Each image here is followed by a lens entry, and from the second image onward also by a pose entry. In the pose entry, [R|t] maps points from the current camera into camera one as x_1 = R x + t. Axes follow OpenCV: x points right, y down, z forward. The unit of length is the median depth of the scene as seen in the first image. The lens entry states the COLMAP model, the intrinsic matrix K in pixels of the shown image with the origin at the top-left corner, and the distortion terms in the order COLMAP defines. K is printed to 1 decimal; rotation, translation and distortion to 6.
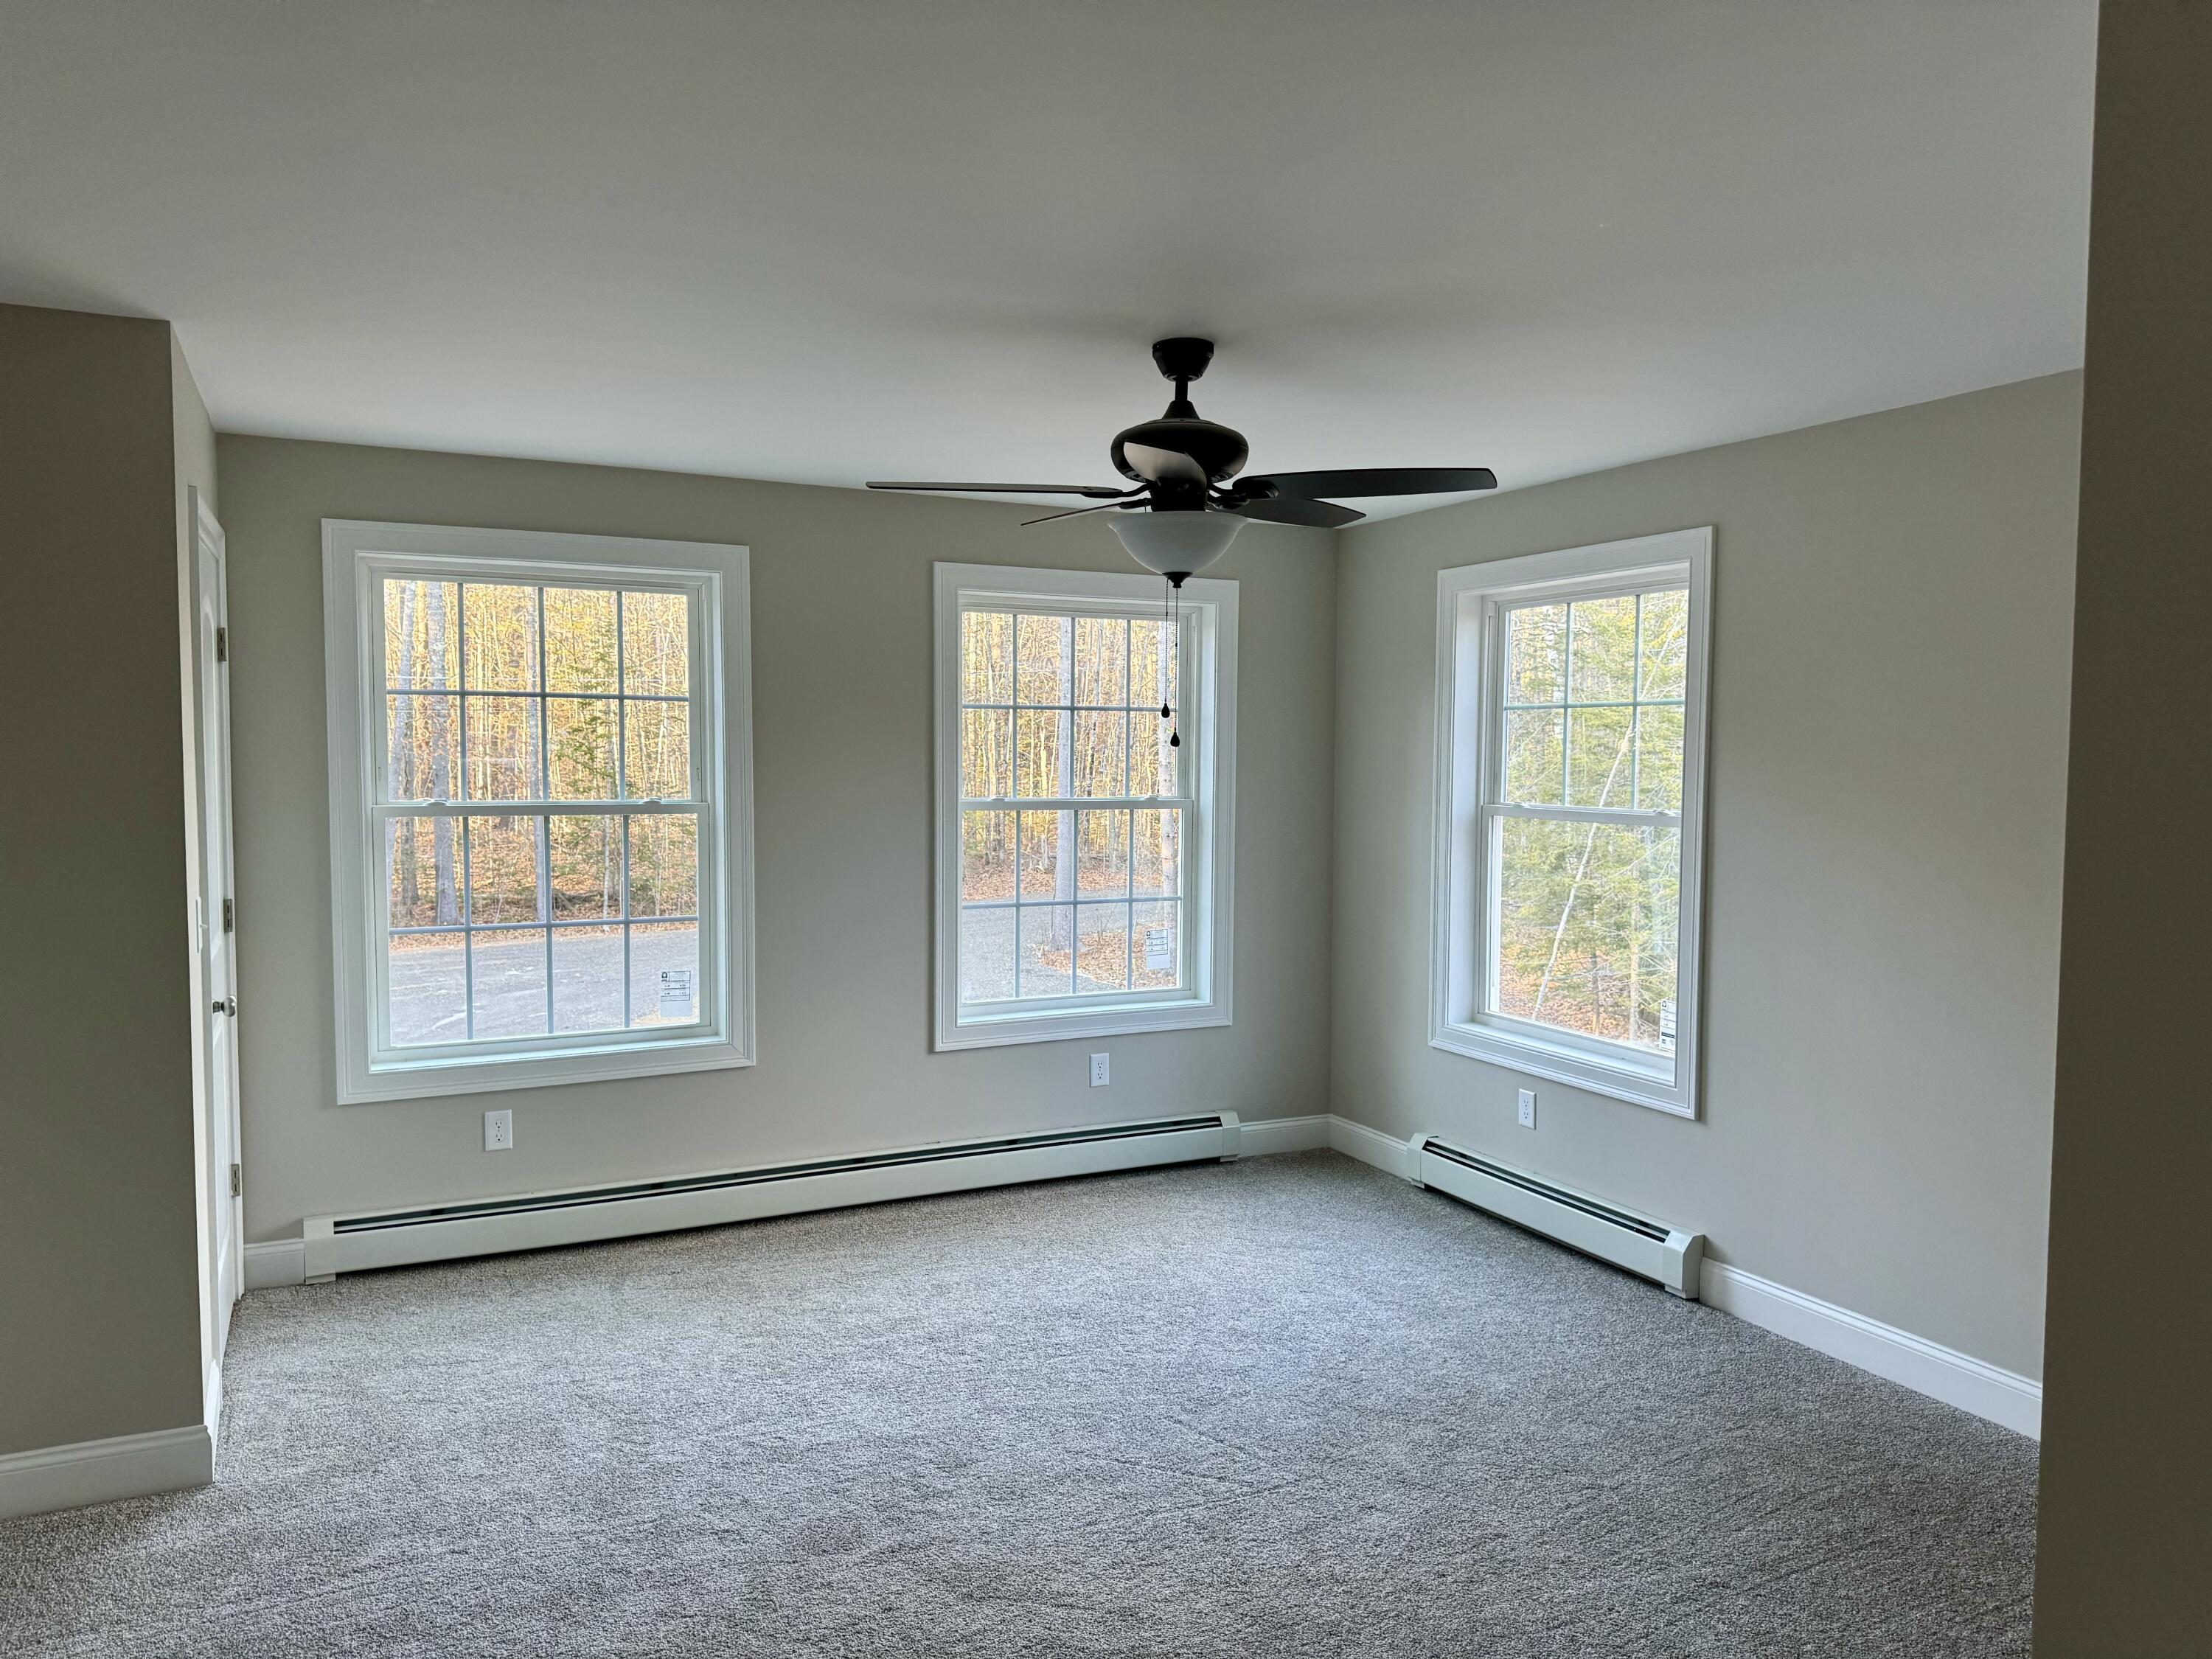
lens RADIAL K [[1547.4, 0, 1106.0], [0, 1547.4, 829.5], [0, 0, 1]] dist [0.131764, -0.204575]
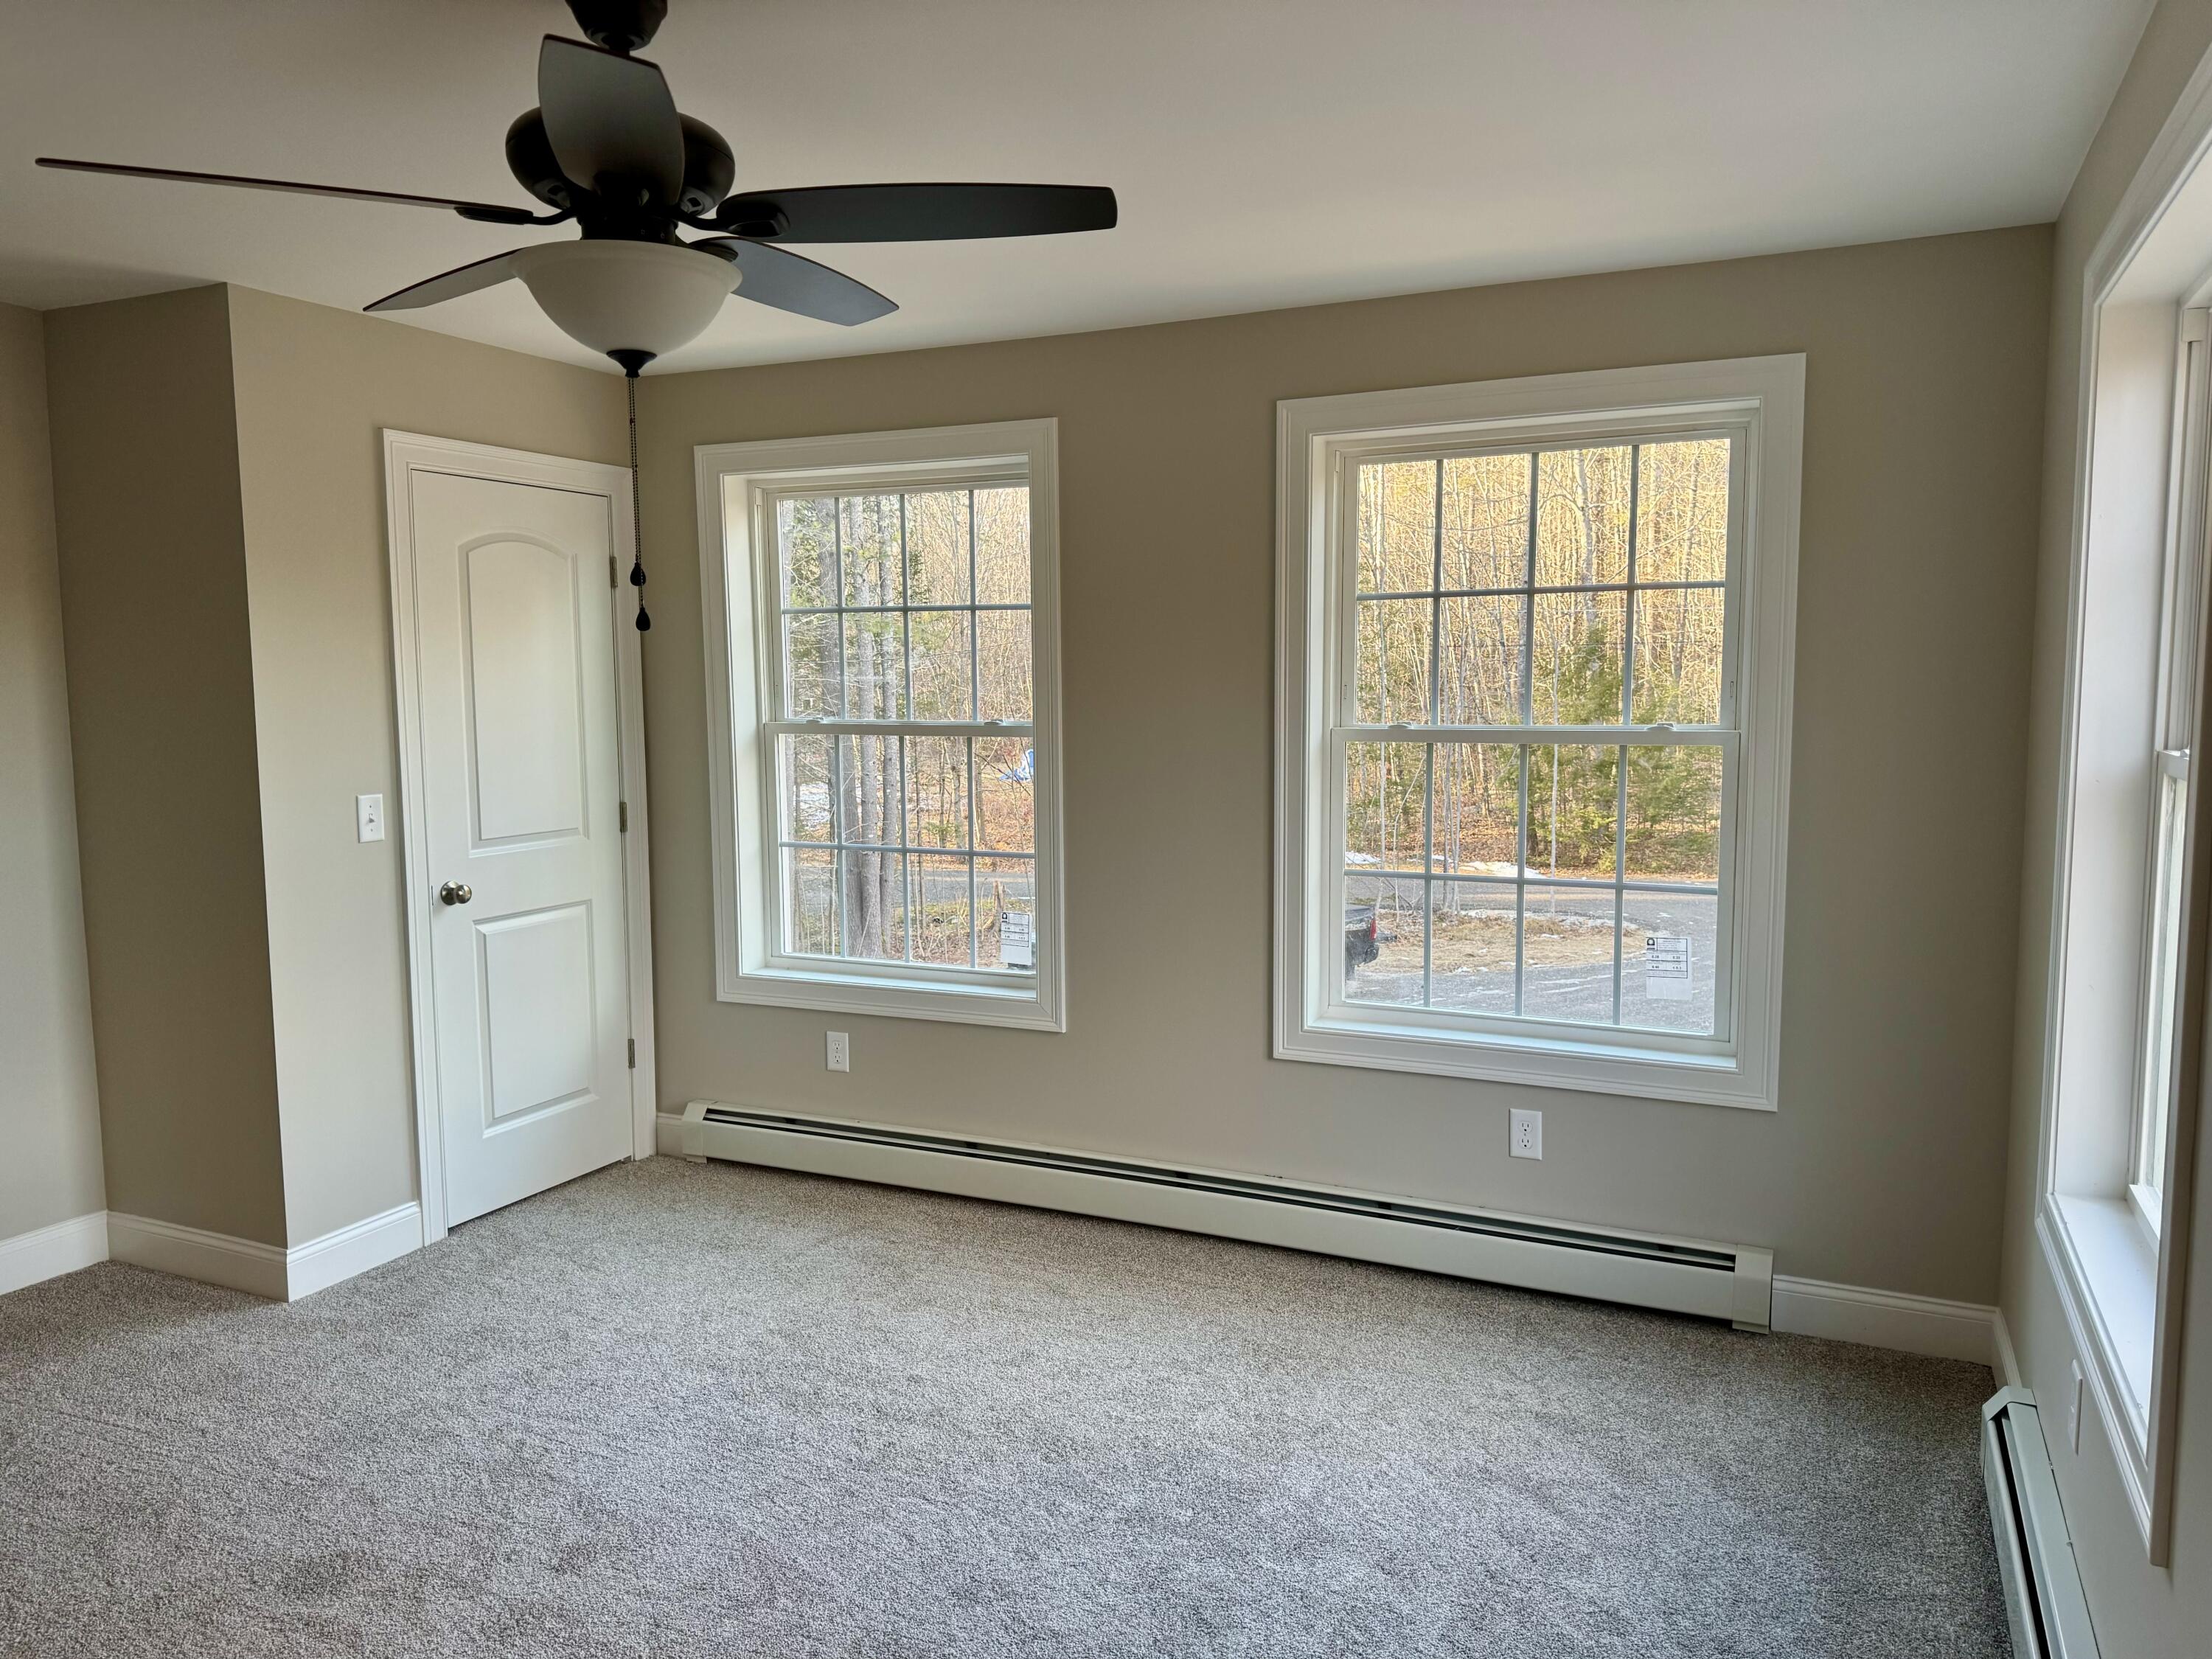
lens RADIAL K [[1547.4, 0, 1106.0], [0, 1547.4, 829.5], [0, 0, 1]] dist [0.131764, -0.204575]
pose [[0.623833, 0.063454, -0.778978, 0.447933], [-0.031015, 0.997924, 0.056451, -0.009188], [0.780942, -0.011056, 0.624505, 0.491181]]
